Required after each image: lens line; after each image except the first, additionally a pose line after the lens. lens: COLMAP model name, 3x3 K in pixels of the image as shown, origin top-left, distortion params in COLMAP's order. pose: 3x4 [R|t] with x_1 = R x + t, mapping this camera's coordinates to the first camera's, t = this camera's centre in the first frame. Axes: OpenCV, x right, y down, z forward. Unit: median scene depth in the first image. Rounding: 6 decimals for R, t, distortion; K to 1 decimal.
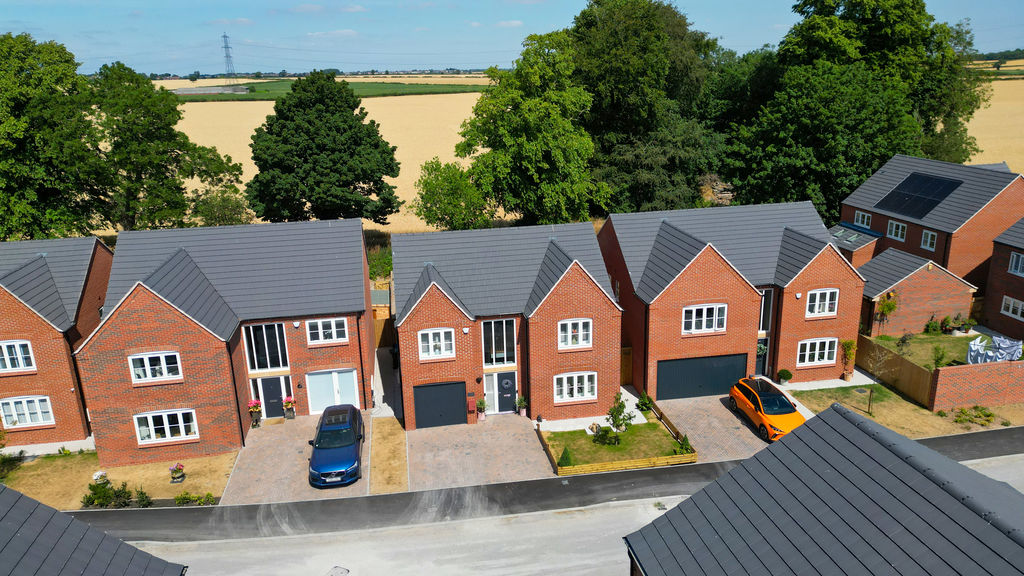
lens RADIAL K [[702.3, 0, 512.0], [0, 702.3, 288.0], [0, 0, 1]] dist [0.111119, -0.128263]
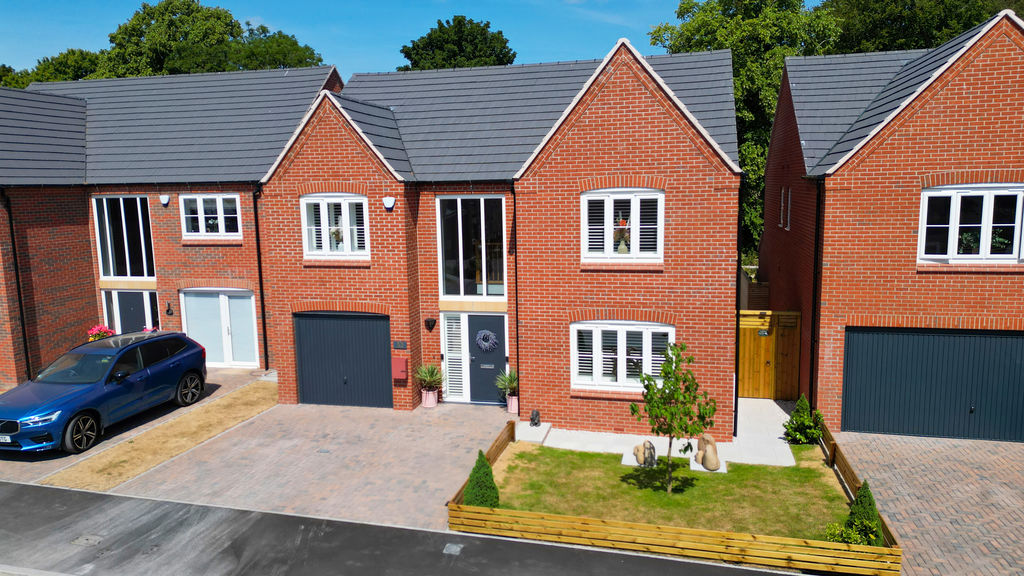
lens RADIAL K [[702.3, 0, 512.0], [0, 702.3, 288.0], [0, 0, 1]] dist [0.111119, -0.128263]
pose [[0.920315, 0.064191, -0.385875, 0.193545], [-0.118248, 0.985947, -0.118010, 0.157891], [0.372877, 0.154235, 0.914972, 0.570180]]
